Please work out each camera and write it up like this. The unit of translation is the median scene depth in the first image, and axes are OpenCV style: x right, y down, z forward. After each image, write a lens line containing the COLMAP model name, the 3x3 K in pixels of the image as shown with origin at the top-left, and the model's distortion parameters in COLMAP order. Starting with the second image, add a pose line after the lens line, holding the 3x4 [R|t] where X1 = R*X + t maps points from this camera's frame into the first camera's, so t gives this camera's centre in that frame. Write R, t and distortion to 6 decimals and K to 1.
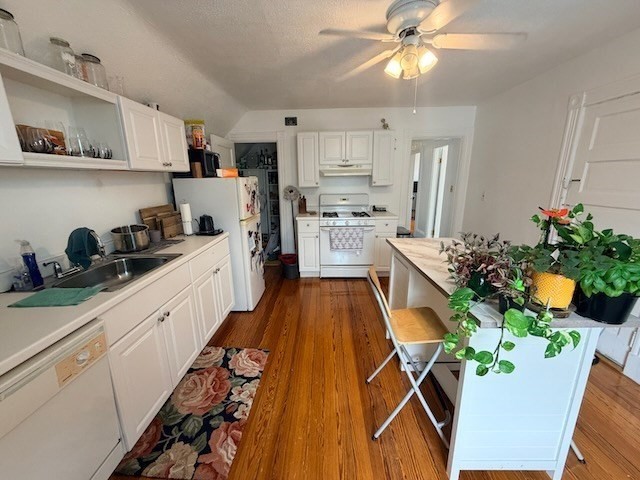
lens RADIAL K [[256.5, 0, 320.3], [0, 256.5, 239.7], [0, 0, 1]] dist [0.001019, -0.000337]
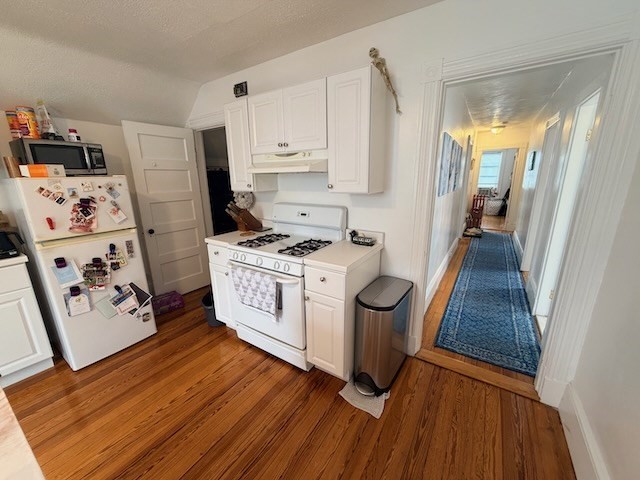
lens RADIAL K [[256.5, 0, 317.1], [0, 256.5, 241.1], [0, 0, 1]] dist [0.001019, -0.000337]
pose [[0.841349, 0.134362, -0.523526, 0.478100], [-0.123201, 0.990784, 0.056289, -0.150662], [0.526264, 0.017140, 0.850148, 0.596790]]
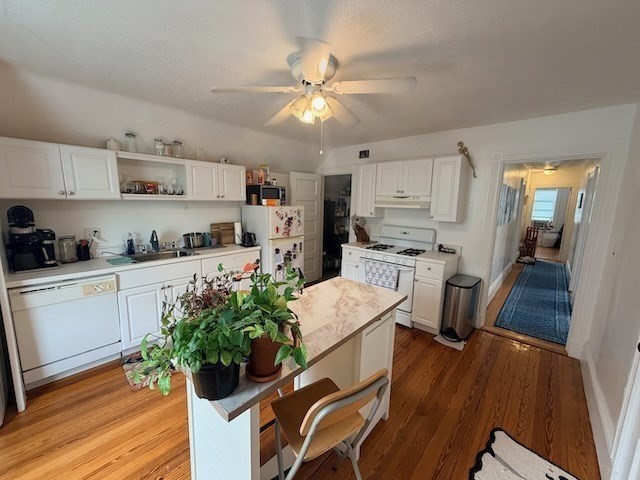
lens RADIAL K [[256.5, 0, 316.8], [0, 256.5, 240.8], [0, 0, 1]] dist [0.001019, -0.000337]
pose [[0.746734, 0.132621, -0.651767, 0.510810], [-0.184558, 0.982755, -0.011479, -0.070411], [0.639005, 0.128861, 0.758332, 0.134099]]
